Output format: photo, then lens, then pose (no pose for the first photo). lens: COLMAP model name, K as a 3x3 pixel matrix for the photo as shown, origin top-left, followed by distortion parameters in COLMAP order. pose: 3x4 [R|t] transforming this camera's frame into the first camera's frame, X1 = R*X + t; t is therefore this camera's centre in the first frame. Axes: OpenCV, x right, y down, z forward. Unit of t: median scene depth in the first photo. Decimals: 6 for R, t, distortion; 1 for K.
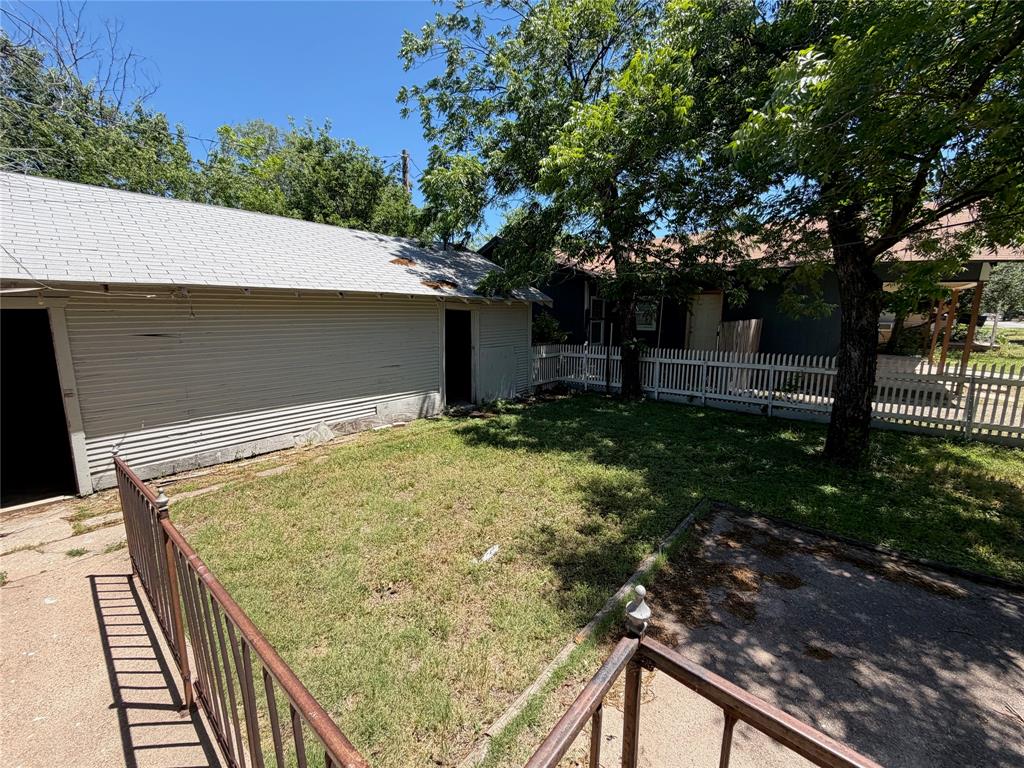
lens RADIAL K [[409.8, 0, 508.8], [0, 409.8, 385.6], [0, 0, 1]] dist [0.000245, -0.000254]
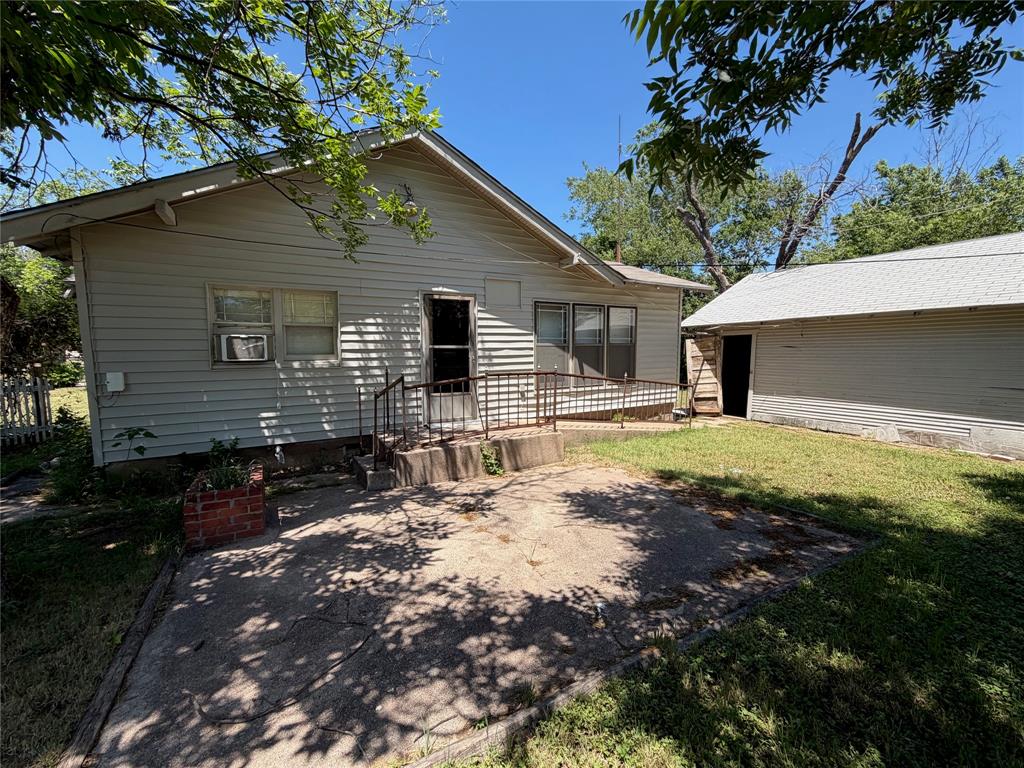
lens RADIAL K [[409.8, 0, 510.1], [0, 409.8, 384.8], [0, 0, 1]] dist [0.000245, -0.000254]
pose [[-0.331363, 0.080469, -0.940066, 0.933600], [-0.160868, 0.976949, 0.140331, -0.008796], [0.929688, 0.197727, -0.310780, 0.313669]]
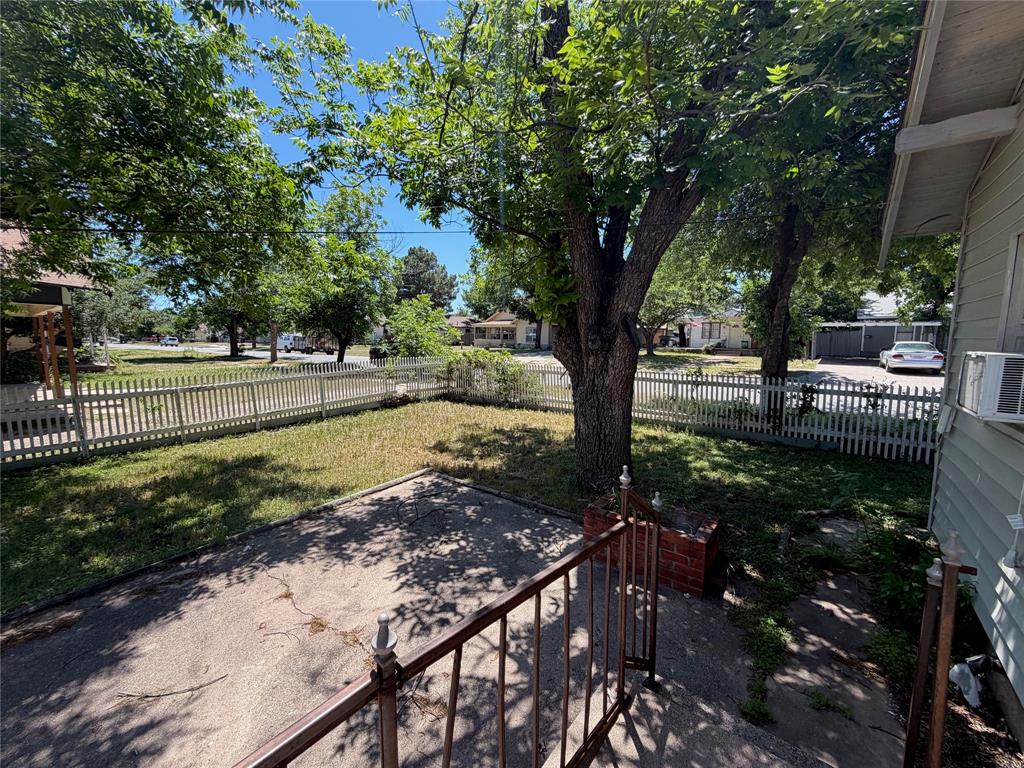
lens RADIAL K [[409.8, 0, 510.1], [0, 409.8, 387.5], [0, 0, 1]] dist [0.000245, -0.000254]
pose [[-0.060932, -0.123534, 0.990468, 0.058172], [0.173467, 0.975901, 0.132389, 0.008701], [-0.982953, 0.179880, -0.038035, -0.037449]]
